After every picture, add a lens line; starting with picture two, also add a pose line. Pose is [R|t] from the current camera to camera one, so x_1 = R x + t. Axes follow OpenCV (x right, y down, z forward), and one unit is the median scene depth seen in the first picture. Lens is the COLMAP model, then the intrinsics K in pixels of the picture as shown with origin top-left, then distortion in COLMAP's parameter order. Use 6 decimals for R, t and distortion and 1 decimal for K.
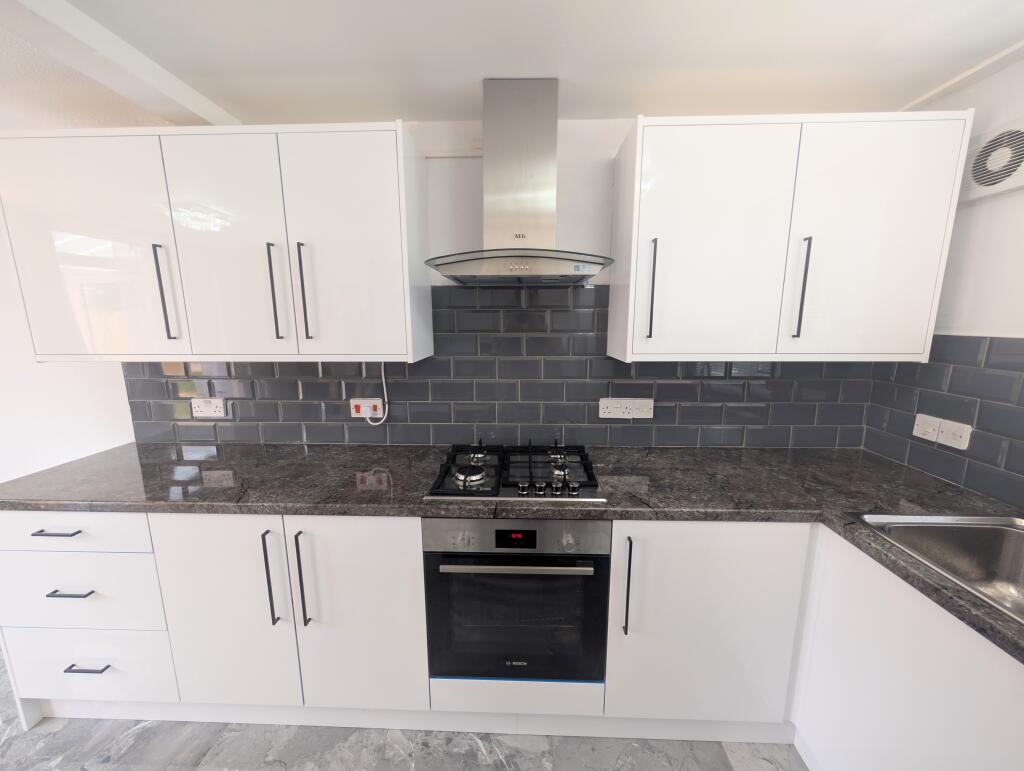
lens RADIAL K [[388.7, 0, 513.6], [0, 388.7, 388.1], [0, 0, 1]] dist [0.000117, 0.000194]
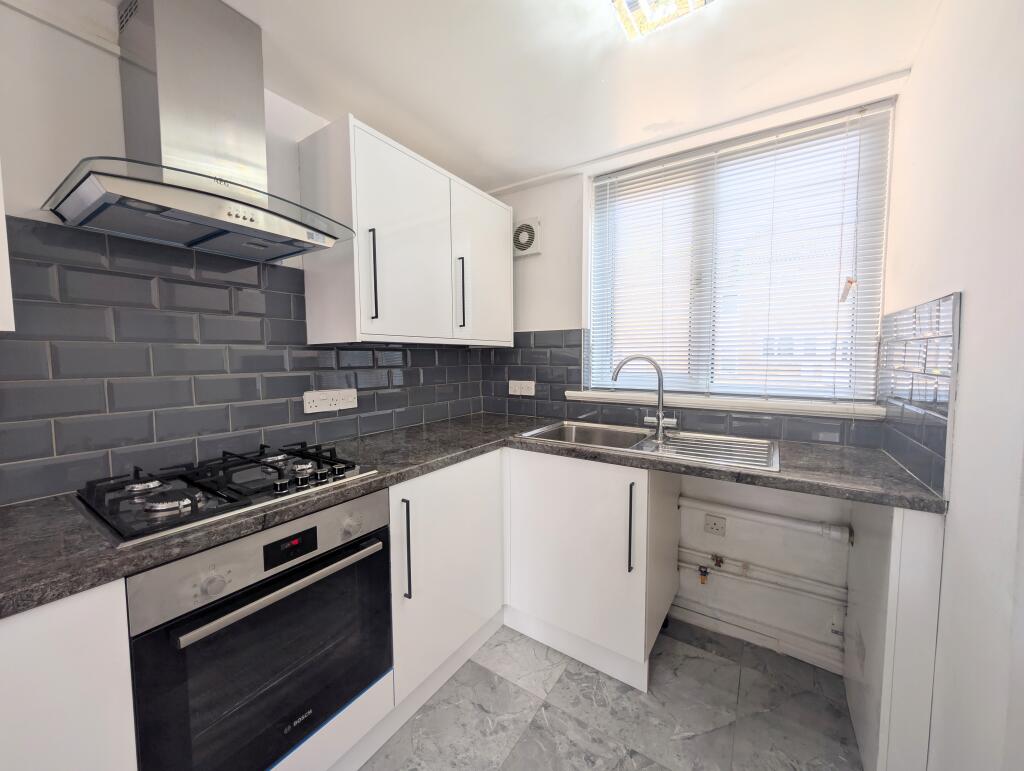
lens RADIAL K [[392.1, 0, 509.4], [0, 392.1, 380.3], [0, 0, 1]] dist [-0.000855, -0.000087]
pose [[0.527641, -0.050075, 0.847990, -0.410278], [0.152245, 0.987672, -0.036408, 0.144972], [-0.835713, 0.148313, 0.528760, 0.154068]]
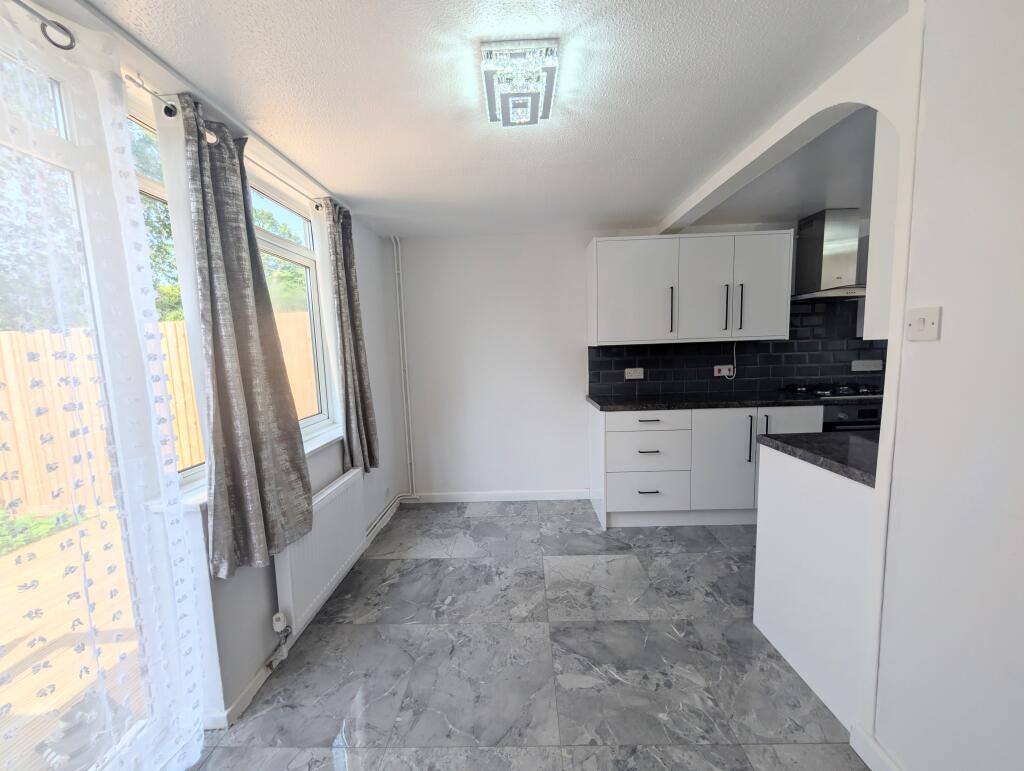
lens RADIAL K [[388.7, 0, 513.6], [0, 388.7, 388.1], [0, 0, 1]] dist [0.000117, 0.000194]
pose [[0.999418, -0.033382, 0.007075, -1.948227], [0.033761, 0.997458, -0.062752, 0.302735], [-0.004963, 0.062954, 0.998004, -1.159325]]
